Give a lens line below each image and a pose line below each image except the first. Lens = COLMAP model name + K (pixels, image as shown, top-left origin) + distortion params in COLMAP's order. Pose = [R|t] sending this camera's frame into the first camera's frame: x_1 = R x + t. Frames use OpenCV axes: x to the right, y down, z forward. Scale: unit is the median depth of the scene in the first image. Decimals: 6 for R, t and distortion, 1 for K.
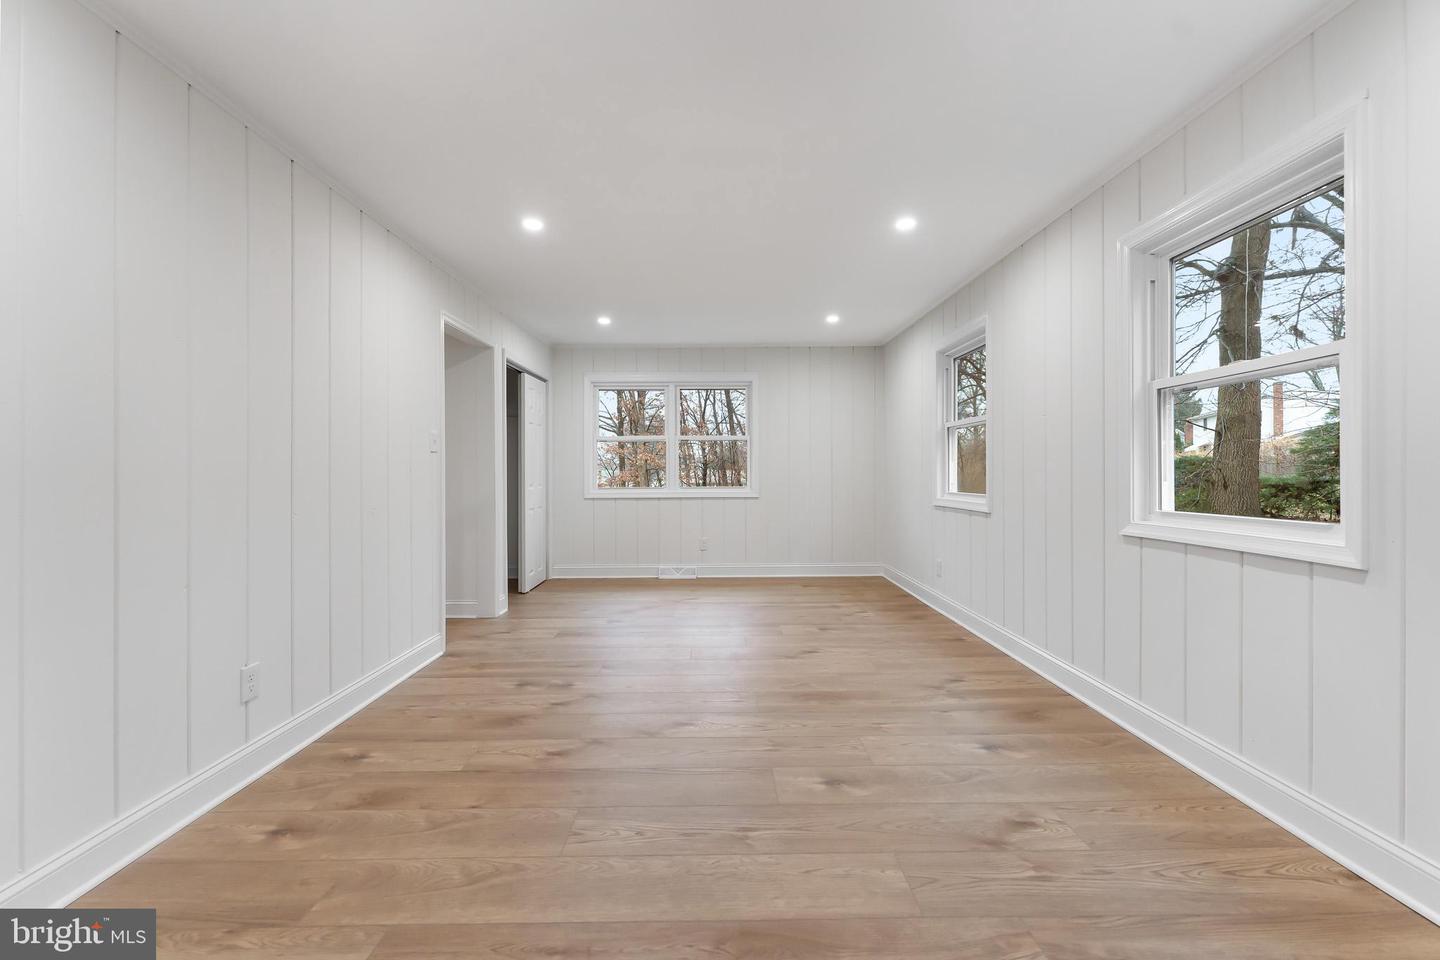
lens RADIAL K [[572.1, 0, 720.0], [0, 572.1, 480.0], [0, 0, 1]] dist [0.002410, 0.000114]
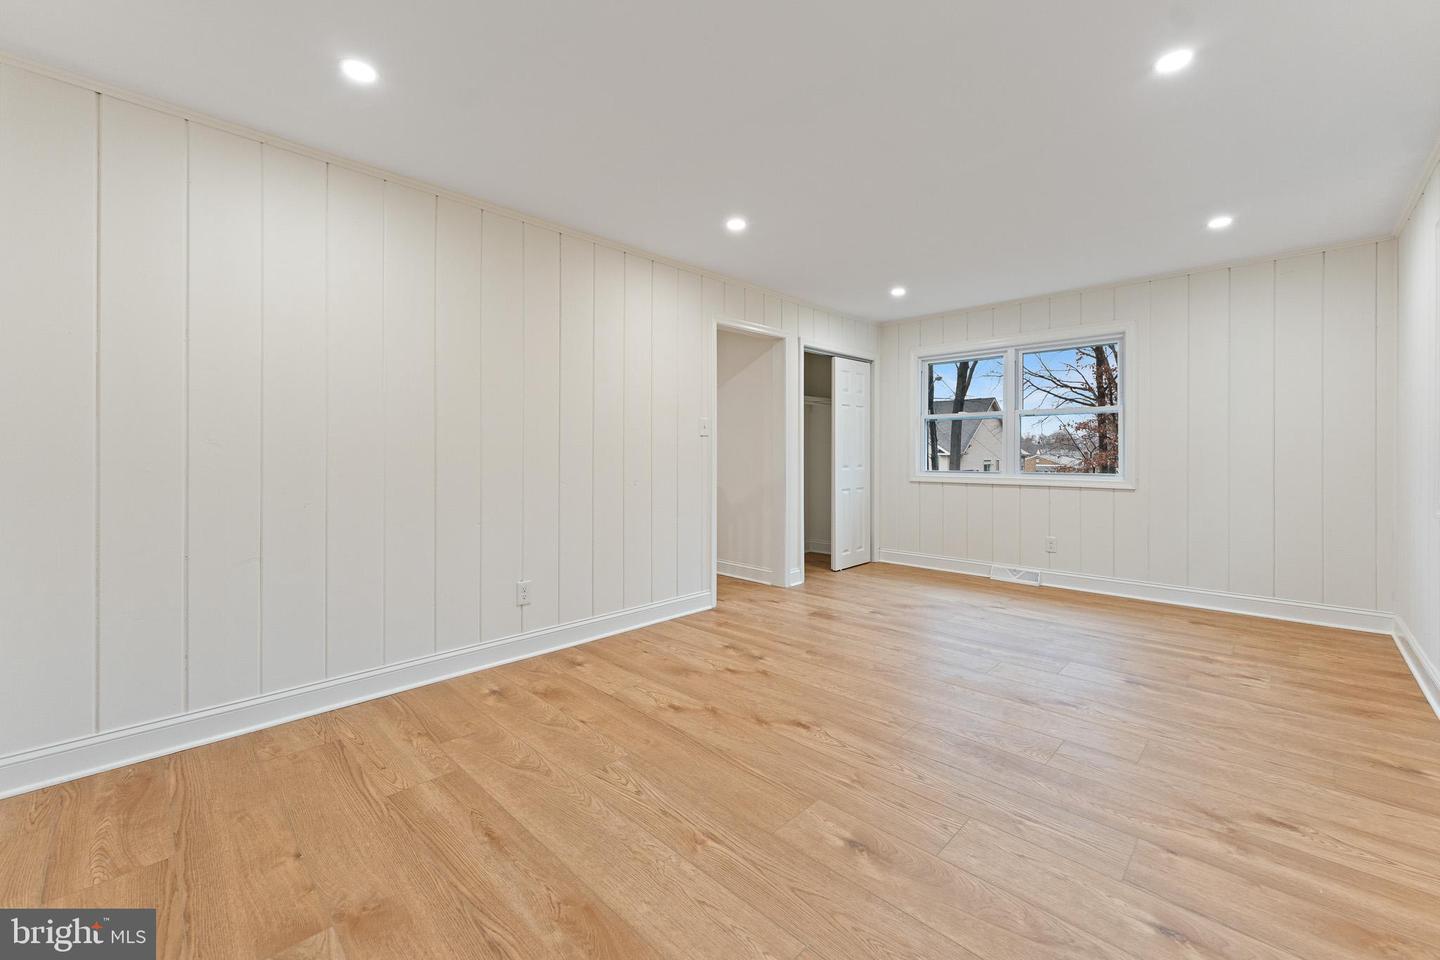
lens RADIAL K [[582.7, 0, 717.8], [0, 582.7, 448.3], [0, 0, 1]] dist [0.002504, 0.000026]
pose [[0.709721, -0.000235, -0.704482, 0.429481], [-0.014892, 0.999771, -0.015336, -0.004216], [0.704325, 0.021376, 0.709556, 0.190351]]
